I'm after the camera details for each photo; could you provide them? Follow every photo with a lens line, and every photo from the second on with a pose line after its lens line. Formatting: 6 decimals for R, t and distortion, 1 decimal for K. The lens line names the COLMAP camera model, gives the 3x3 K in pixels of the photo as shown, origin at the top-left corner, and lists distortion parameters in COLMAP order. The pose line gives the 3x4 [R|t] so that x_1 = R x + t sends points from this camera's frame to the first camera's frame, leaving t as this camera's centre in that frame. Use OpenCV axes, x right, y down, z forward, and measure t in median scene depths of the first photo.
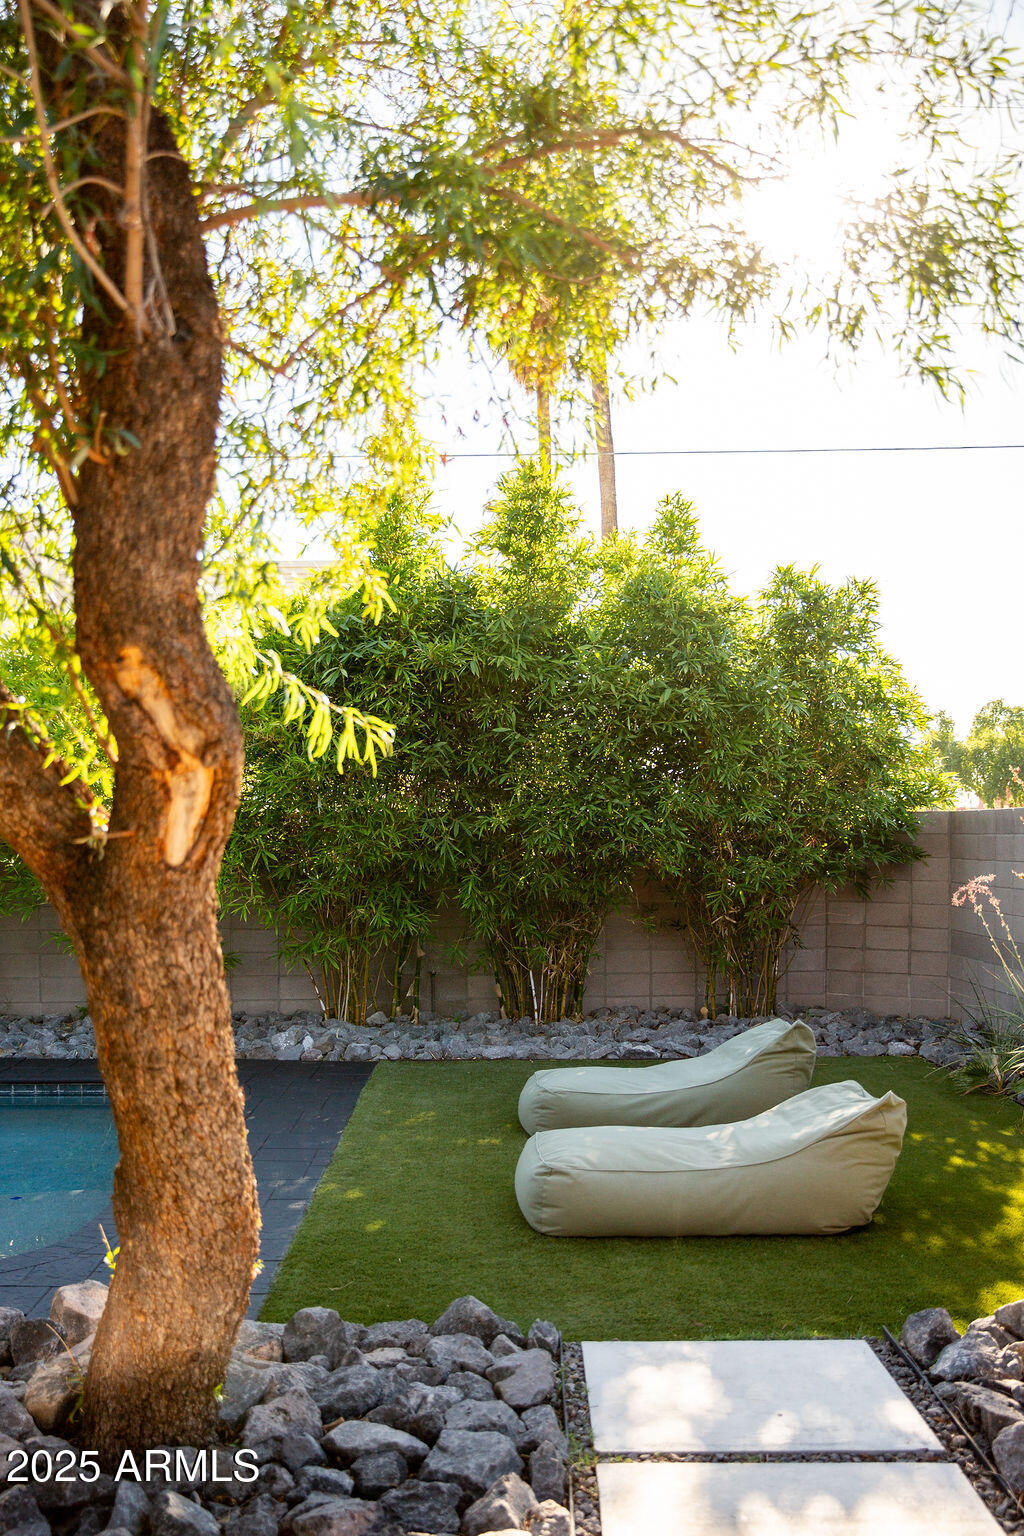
lens RADIAL K [[1521.6, 0, 512.0], [0, 1521.6, 768.0], [0, 0, 1]] dist [-0.003895, -0.000215]
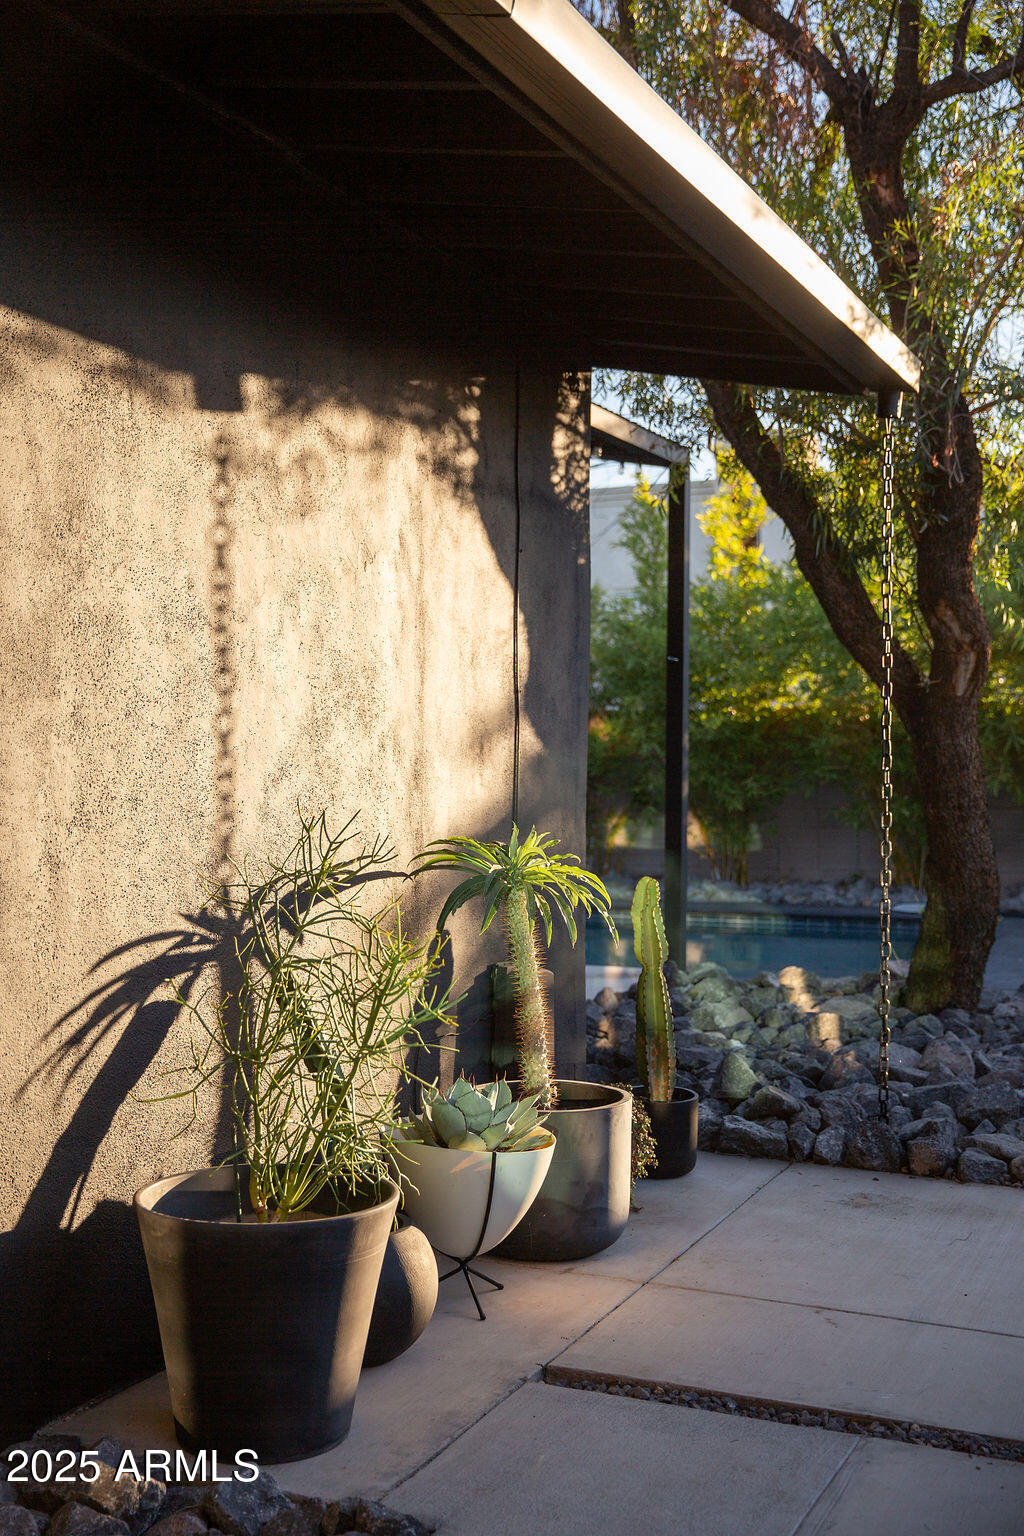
lens RADIAL K [[1783.9, 0, 512.0], [0, 1783.9, 768.0], [0, 0, 1]] dist [-0.003760, 0.000104]
pose [[0.904073, 0.009172, -0.427279, 0.292831], [0.013748, 0.998628, 0.050527, 0.028189], [0.427156, -0.051555, 0.902707, -1.589834]]
